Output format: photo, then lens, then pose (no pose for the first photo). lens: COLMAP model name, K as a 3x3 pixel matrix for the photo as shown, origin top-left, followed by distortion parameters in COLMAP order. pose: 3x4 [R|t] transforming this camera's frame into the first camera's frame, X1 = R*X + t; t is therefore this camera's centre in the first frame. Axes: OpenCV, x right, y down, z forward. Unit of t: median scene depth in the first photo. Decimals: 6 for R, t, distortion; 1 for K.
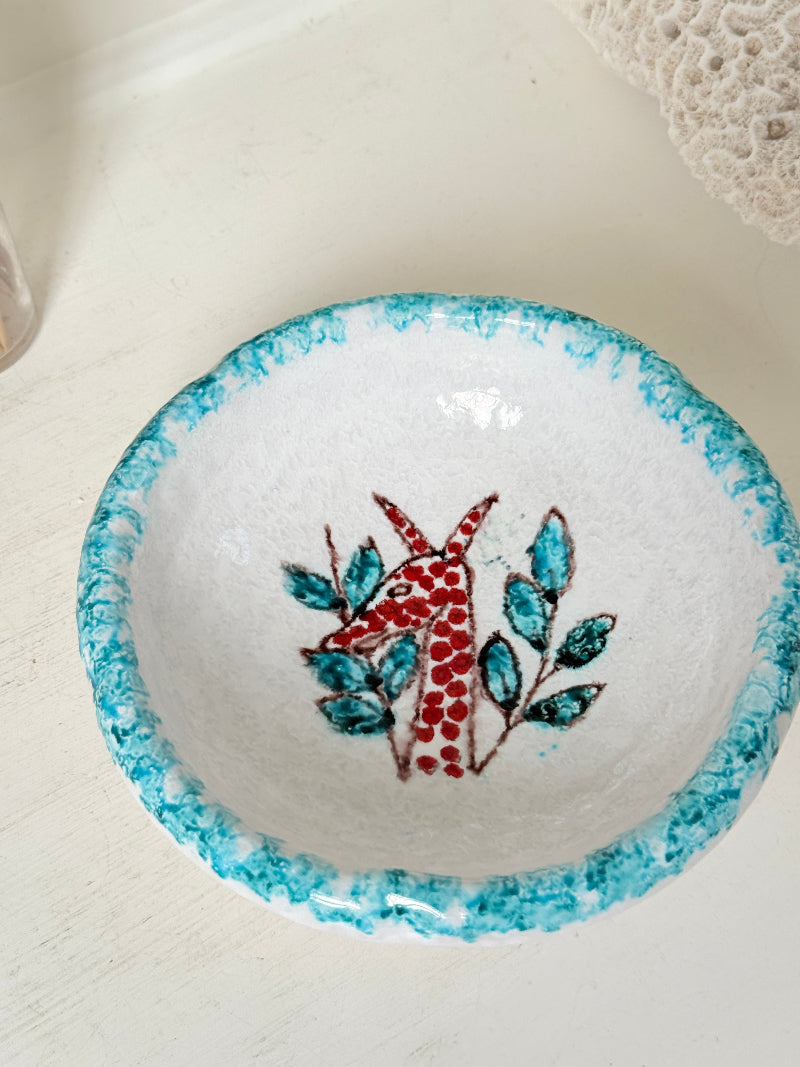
lens RADIAL K [[1580.0, 0, 377.1], [0, 1580.0, 515.1], [0, 0, 1]] dist [0.160809, 0.000578]
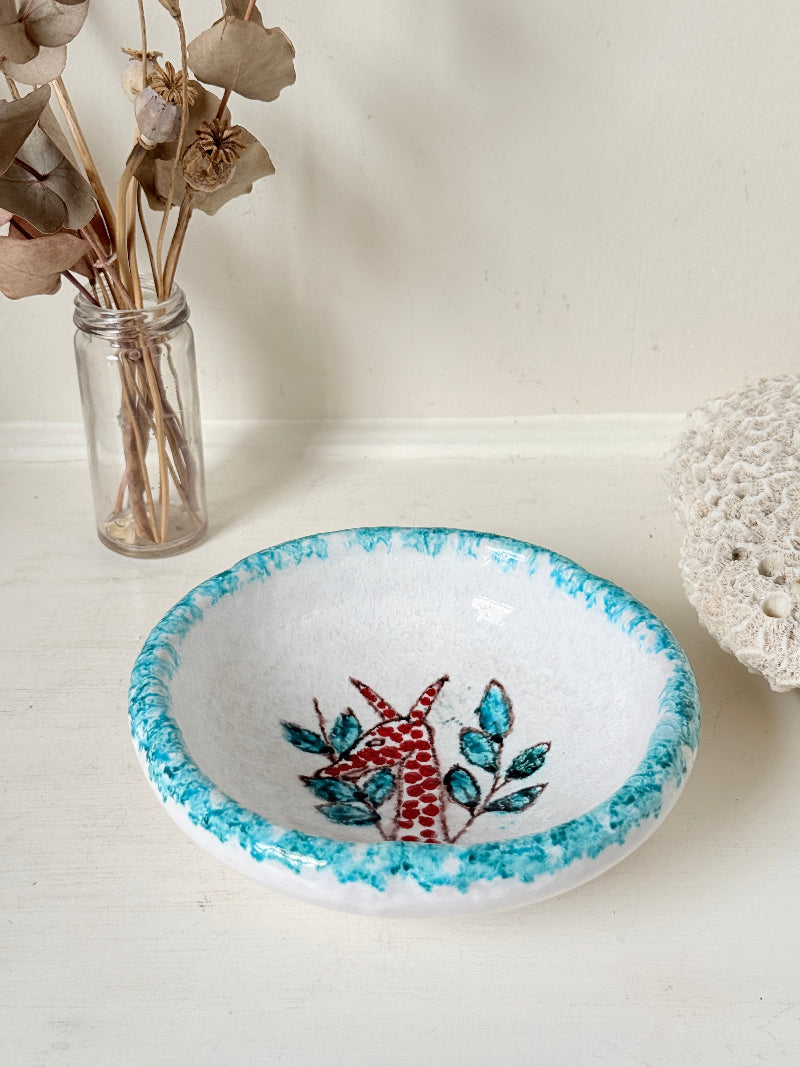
lens RADIAL K [[1580.0, 0, 377.1], [0, 1580.0, 515.1], [0, 0, 1]] dist [0.160809, 0.000578]
pose [[0.995974, -0.001745, 0.089626, -0.101641], [0.042619, 0.888805, -0.456299, 0.485353], [-0.078864, 0.458281, 0.885301, -0.193008]]
